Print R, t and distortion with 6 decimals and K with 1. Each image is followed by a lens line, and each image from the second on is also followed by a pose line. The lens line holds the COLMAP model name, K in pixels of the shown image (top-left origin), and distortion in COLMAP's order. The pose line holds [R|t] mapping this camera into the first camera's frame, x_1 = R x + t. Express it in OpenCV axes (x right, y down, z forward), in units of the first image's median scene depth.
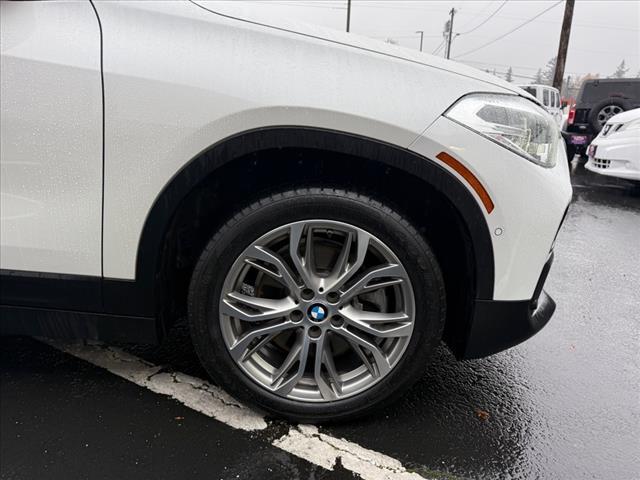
lens RADIAL K [[445.9, 0, 320.0], [0, 445.9, 240.0], [0, 0, 1]] dist [0.099564, -0.115839]
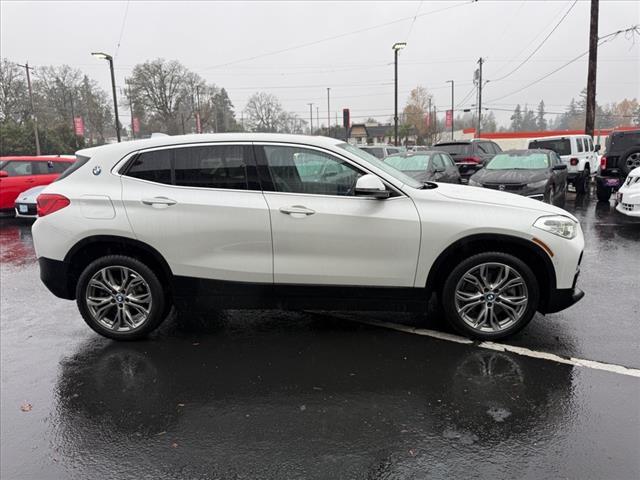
lens RADIAL K [[455.5, 0, 319.8], [0, 455.5, 236.1], [0, 0, 1]] dist [0.072275, -0.089903]
pose [[0.994883, -0.063852, -0.078295, -0.785598], [0.055068, 0.992447, -0.109624, 0.042694], [0.084703, 0.104751, 0.990885, -1.873438]]
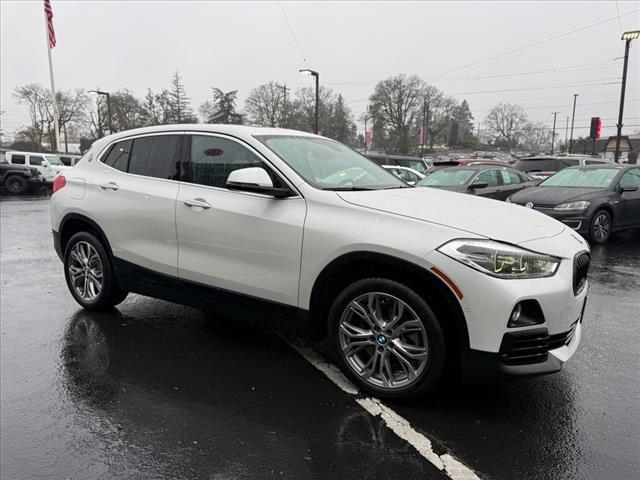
lens RADIAL K [[455.5, 0, 319.8], [0, 455.5, 236.1], [0, 0, 1]] dist [0.072275, -0.089903]
pose [[0.835124, 0.039409, -0.548648, 0.865304], [-0.124942, 0.984949, -0.119432, -0.014359], [0.535684, 0.168290, 0.827479, -0.927571]]
